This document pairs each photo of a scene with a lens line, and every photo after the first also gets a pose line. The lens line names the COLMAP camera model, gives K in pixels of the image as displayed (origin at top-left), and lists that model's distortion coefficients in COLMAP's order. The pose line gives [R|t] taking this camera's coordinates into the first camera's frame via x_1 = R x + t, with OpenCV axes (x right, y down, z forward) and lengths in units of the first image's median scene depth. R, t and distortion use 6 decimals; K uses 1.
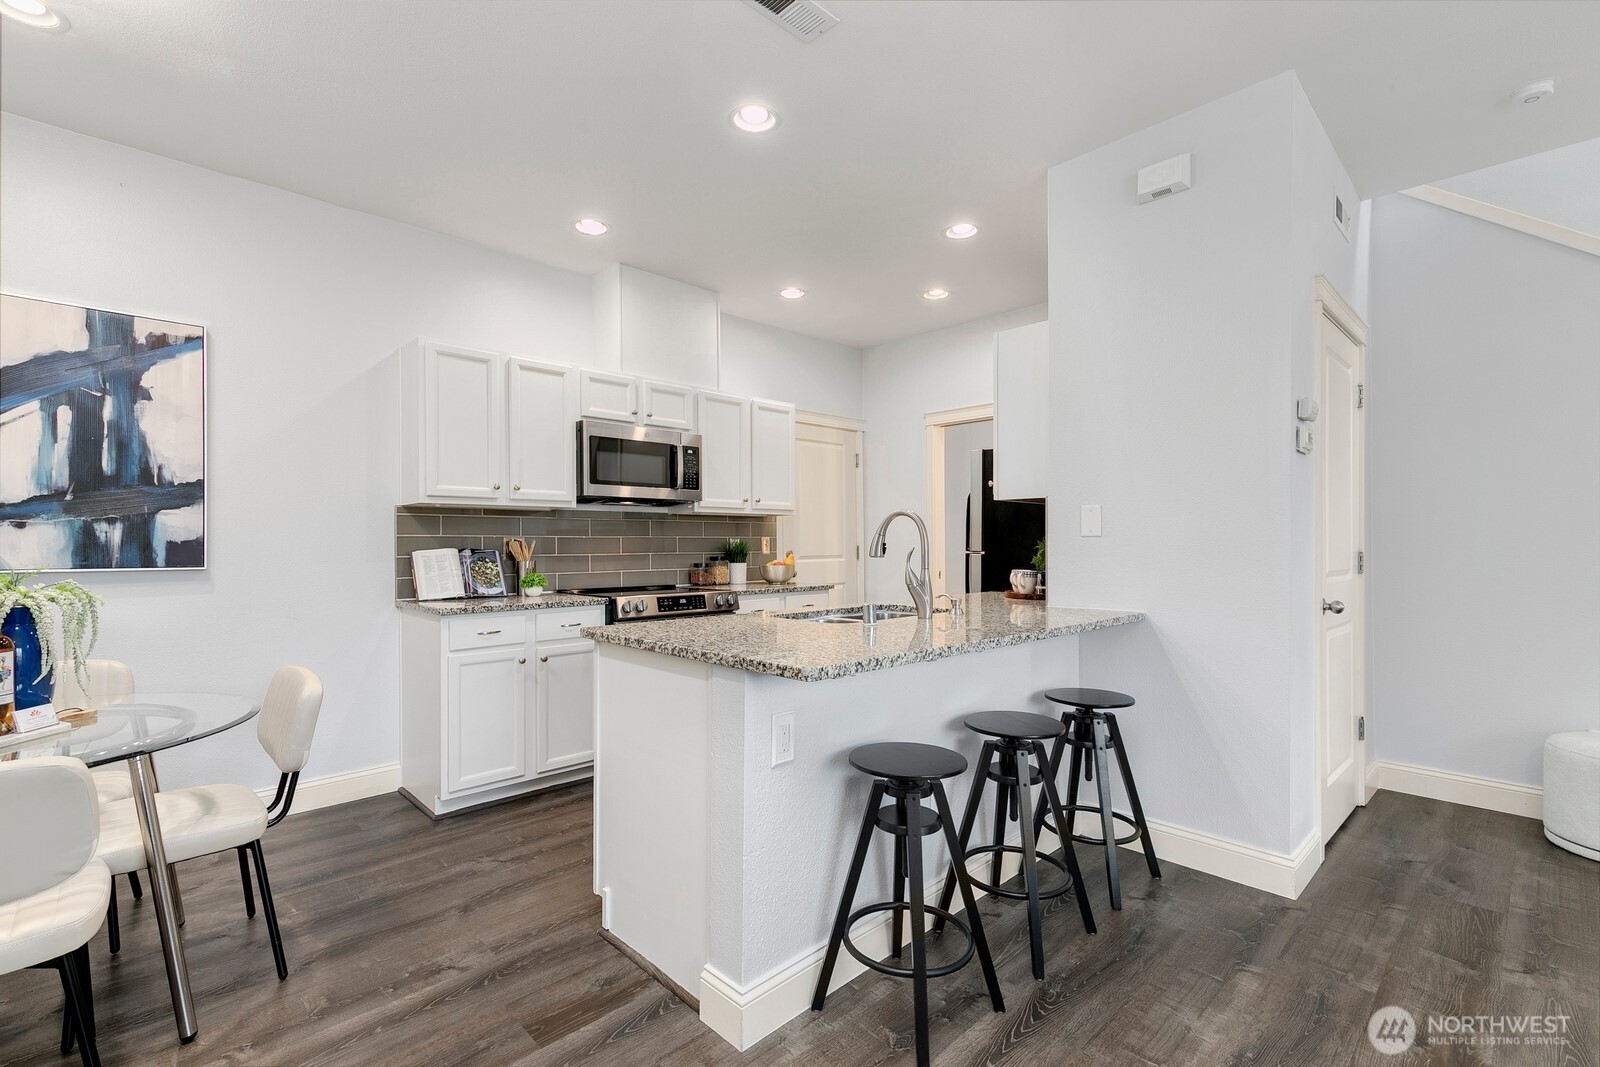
lens RADIAL K [[726.7, 0, 803.3], [0, 726.7, 538.0], [0, 0, 1]] dist [0.010954, -0.000289]
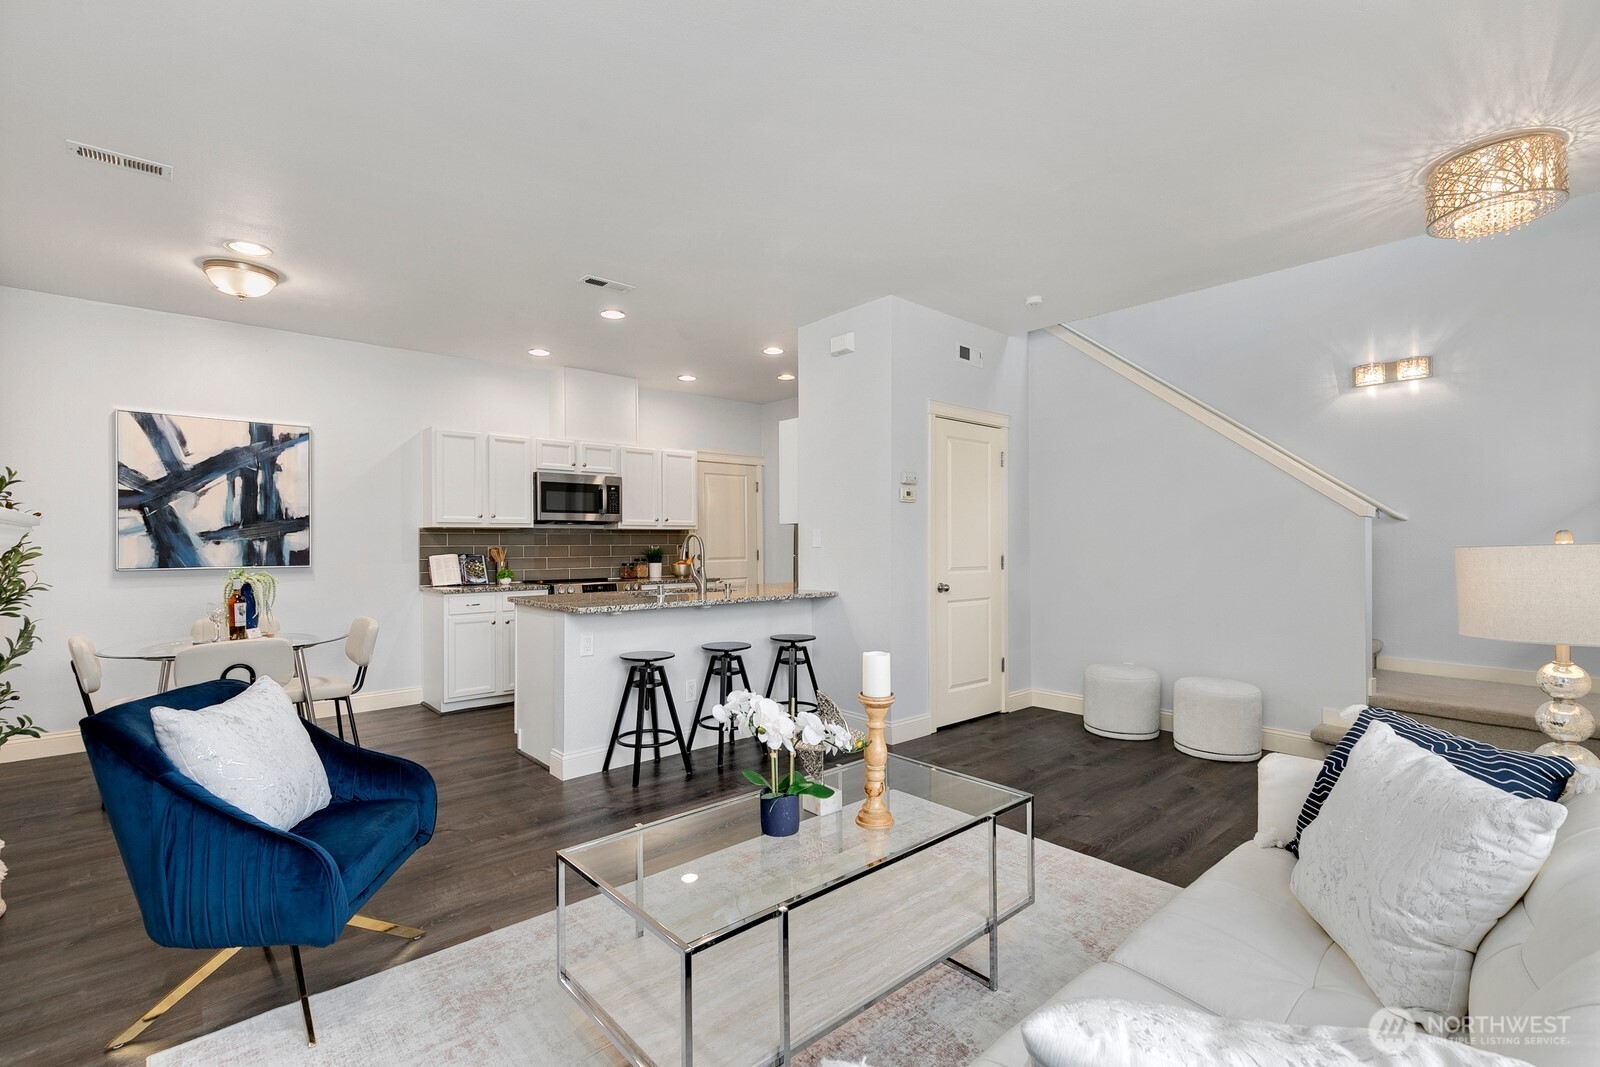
lens RADIAL K [[726.7, 0, 805.7], [0, 726.7, 540.1], [0, 0, 1]] dist [0.010954, -0.000289]
pose [[0.999164, -0.001162, -0.040869, 0.425131], [0.001329, 0.999991, 0.004070, -0.026046], [0.040864, -0.004121, 0.999156, -0.677958]]
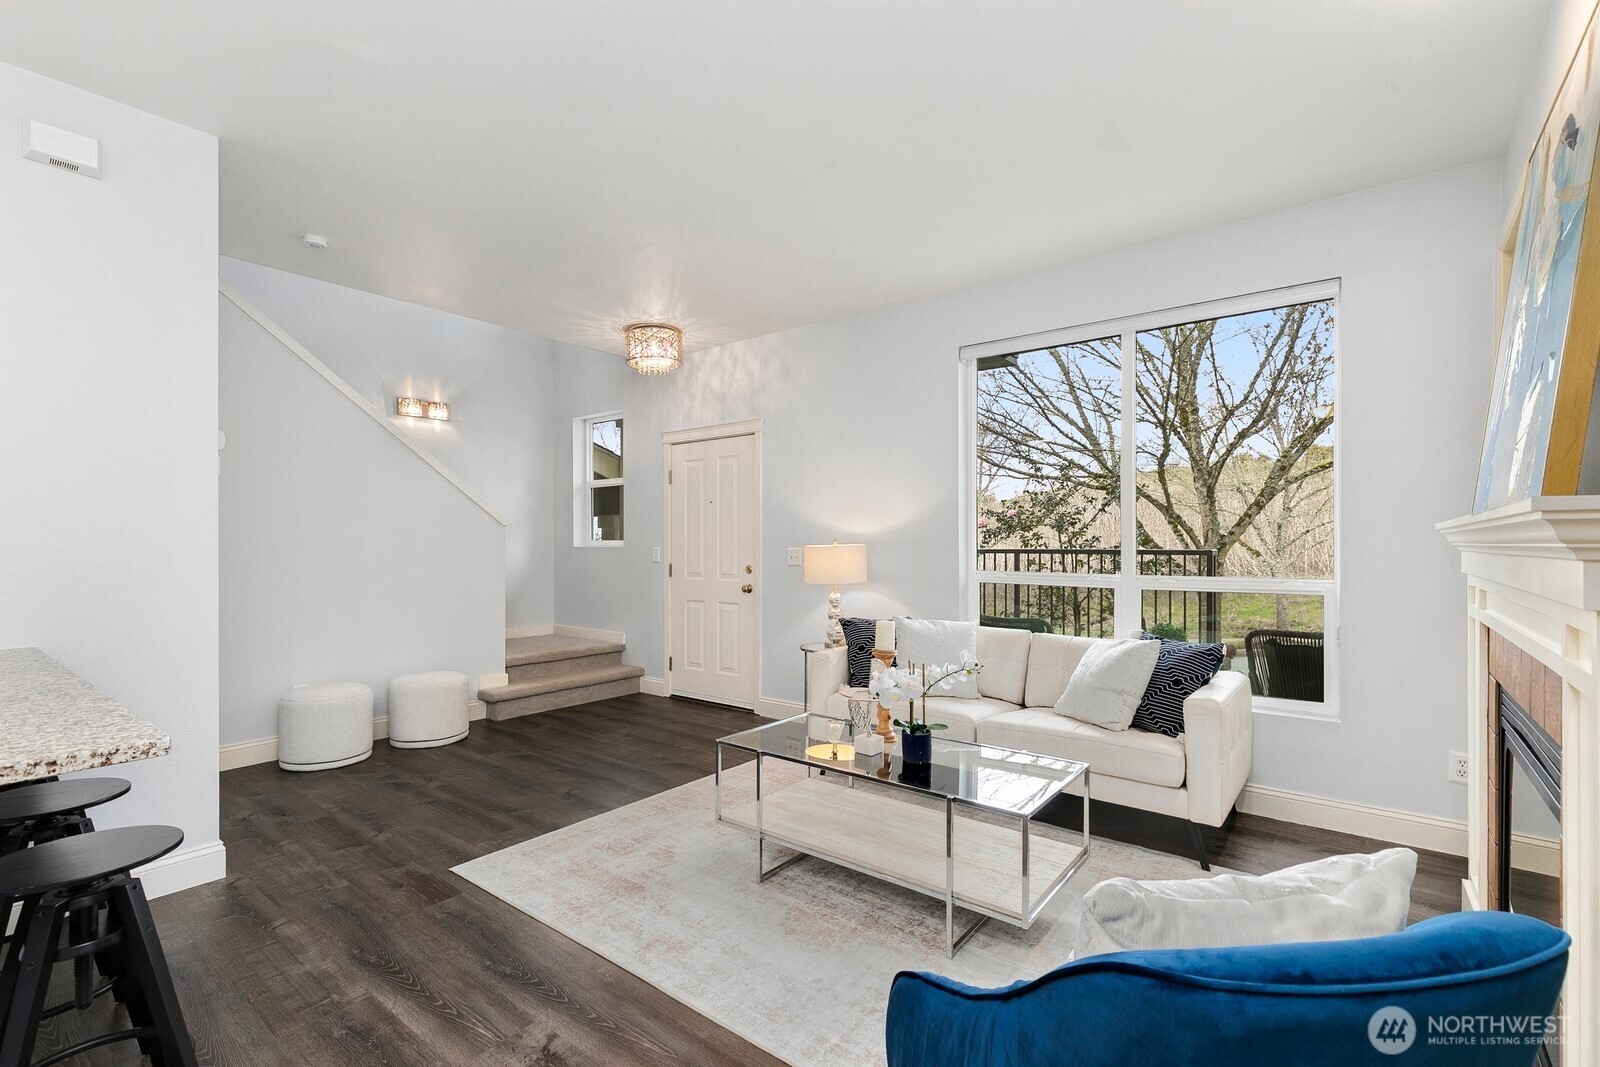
lens RADIAL K [[726.7, 0, 794.0], [0, 726.7, 547.2], [0, 0, 1]] dist [0.010954, -0.000289]
pose [[-0.135386, -0.002101, 0.990791, -0.457066], [-0.003904, 0.999991, 0.001587, -0.016470], [-0.990785, -0.003653, -0.135393, 0.228258]]
